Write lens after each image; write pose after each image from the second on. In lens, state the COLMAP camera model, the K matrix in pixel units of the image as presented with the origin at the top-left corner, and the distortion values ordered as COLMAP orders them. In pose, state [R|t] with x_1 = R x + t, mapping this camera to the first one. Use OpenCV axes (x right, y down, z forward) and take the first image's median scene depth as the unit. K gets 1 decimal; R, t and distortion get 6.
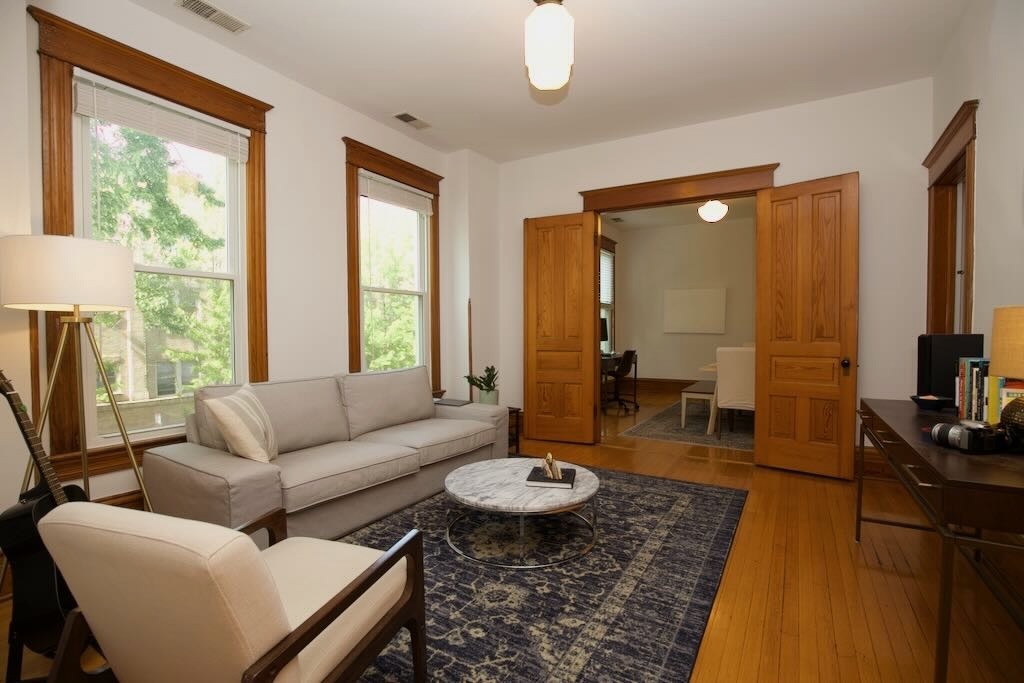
lens RADIAL K [[465.3, 0, 511.2], [0, 465.3, 344.4], [0, 0, 1]] dist [-0.028458, 0.003001]
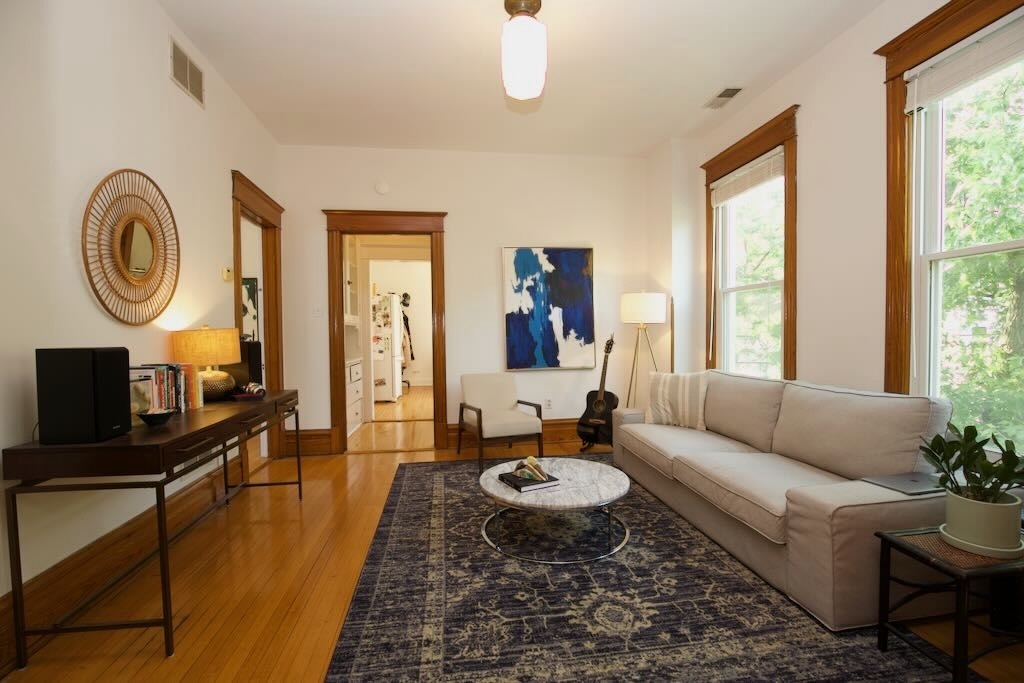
lens RADIAL K [[465.3, 0, 516.1], [0, 465.3, 344.9], [0, 0, 1]] dist [-0.028458, 0.003001]
pose [[-0.761538, 0.028243, -0.647505, 0.823546], [-0.001017, 0.998997, 0.044770, -0.058556], [0.648120, 0.034753, -0.760745, 1.898606]]
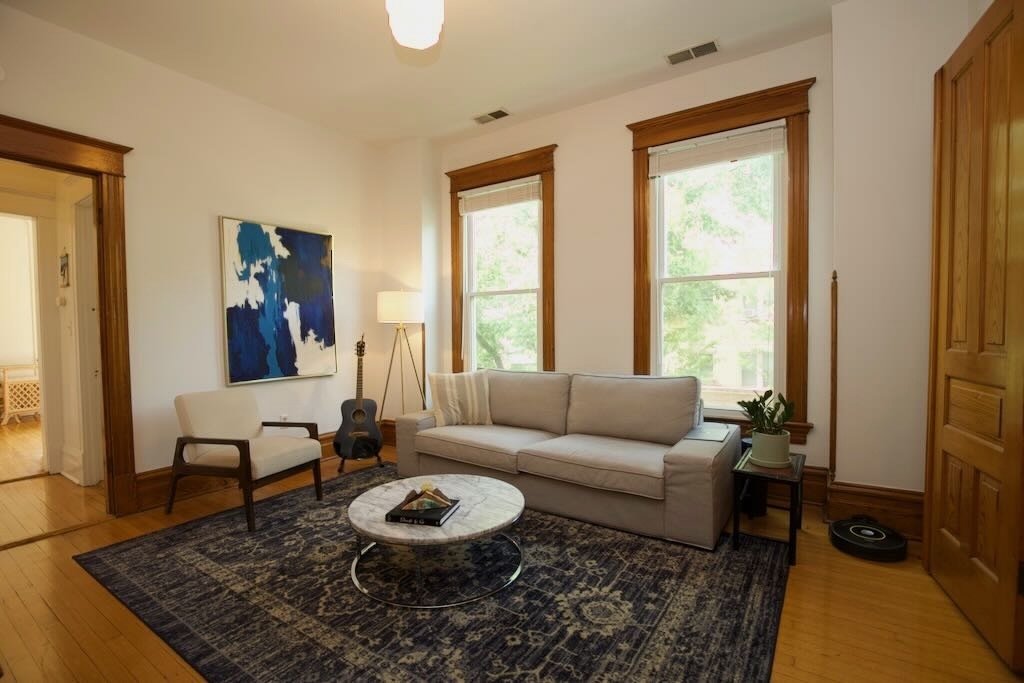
lens RADIAL K [[465.3, 0, 511.0], [0, 465.3, 345.3], [0, 0, 1]] dist [-0.028458, 0.003001]
pose [[-0.038450, 0.034400, -0.998668, 0.984597], [-0.012482, 0.999313, 0.034903, -0.045776], [0.999183, 0.013807, -0.037994, 1.287532]]
